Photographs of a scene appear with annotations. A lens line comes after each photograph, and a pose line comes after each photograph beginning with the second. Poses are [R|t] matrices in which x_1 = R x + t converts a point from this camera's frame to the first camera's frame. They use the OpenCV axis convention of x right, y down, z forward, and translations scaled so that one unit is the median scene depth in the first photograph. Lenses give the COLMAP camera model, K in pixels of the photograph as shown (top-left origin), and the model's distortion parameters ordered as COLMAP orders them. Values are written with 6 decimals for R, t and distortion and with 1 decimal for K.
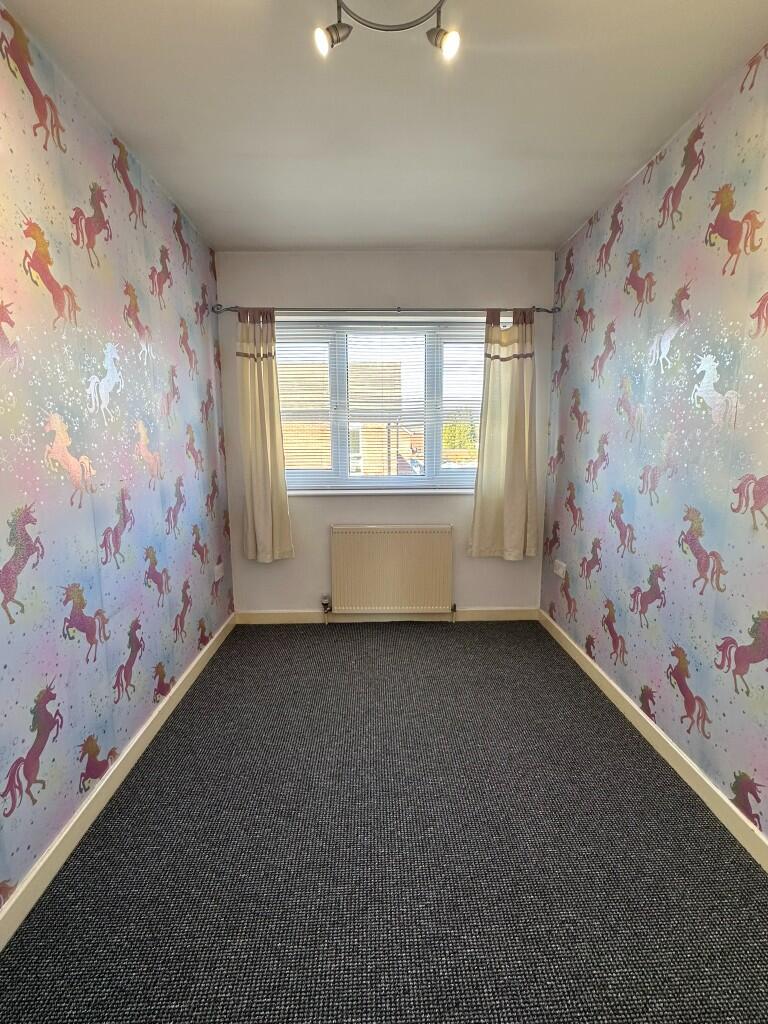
lens RADIAL K [[471.5, 0, 380.2], [0, 471.5, 517.7], [0, 0, 1]] dist [-0.001378, 0.000438]
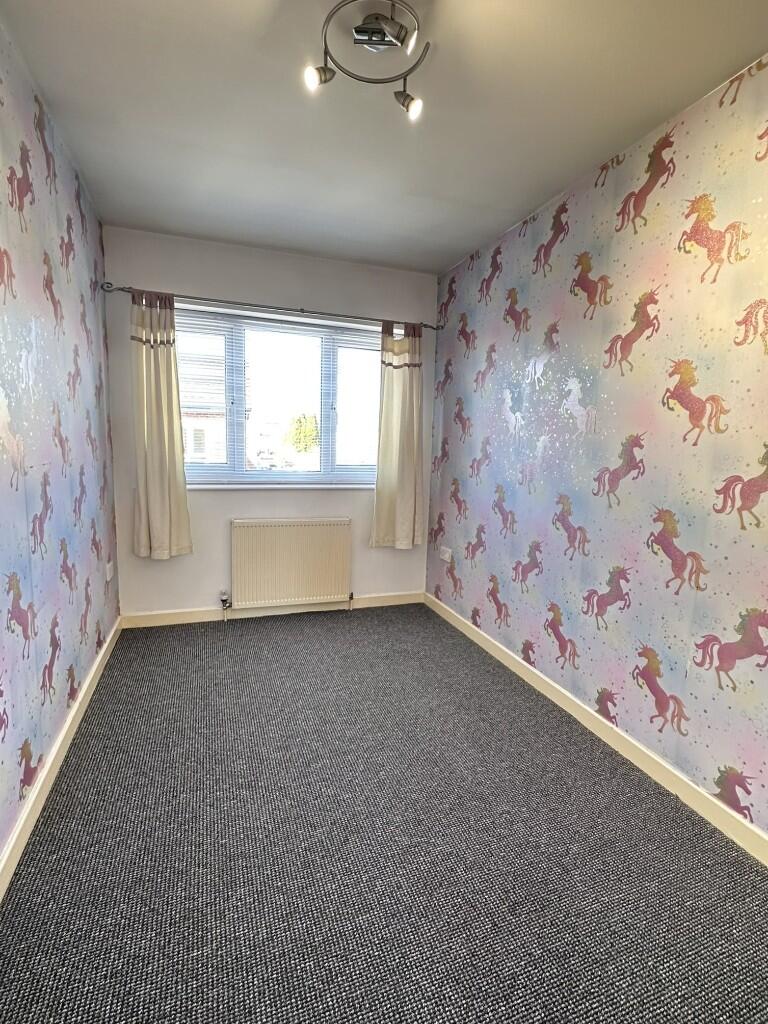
lens RADIAL K [[471.5, 0, 386.3], [0, 471.5, 516.7], [0, 0, 1]] dist [-0.001378, 0.000438]
pose [[0.951757, -0.013763, 0.306545, -0.150110], [0.015812, 0.999866, -0.004203, 0.029434], [-0.306446, 0.008848, 0.951847, -0.064664]]
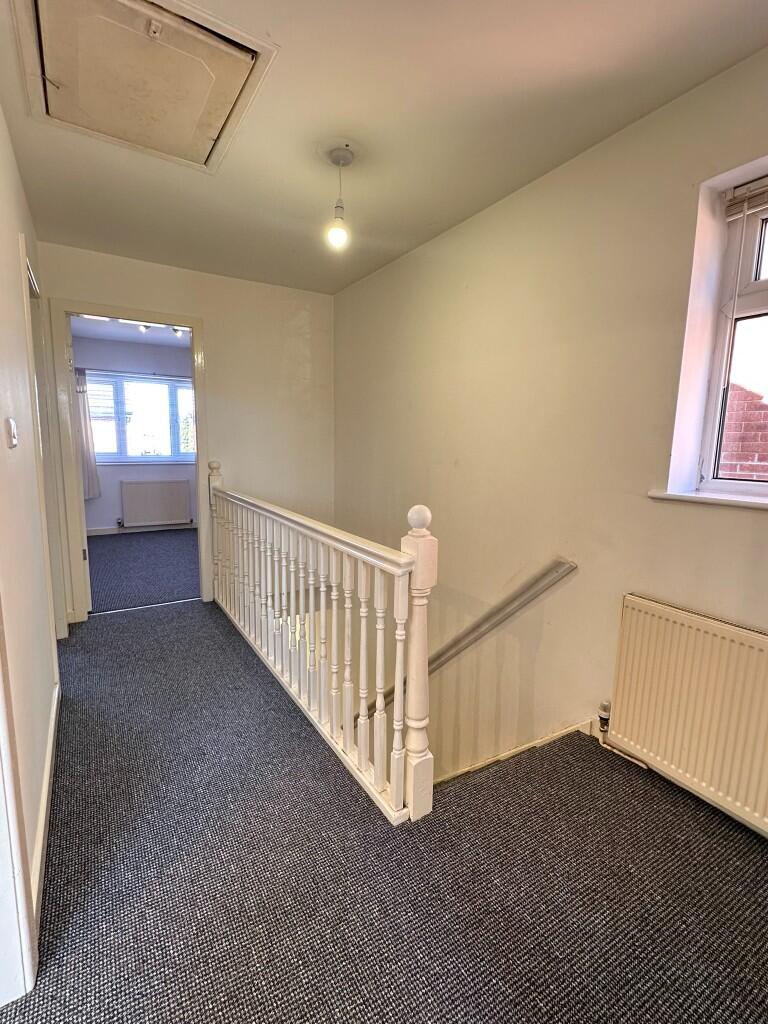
lens RADIAL K [[471.5, 0, 383.4], [0, 471.5, 512.9], [0, 0, 1]] dist [-0.001378, 0.000438]
pose [[0.870345, -0.055354, 0.489322, -0.186767], [0.041977, 0.998385, 0.038278, 0.184074], [-0.490651, -0.012775, 0.871263, -1.860851]]
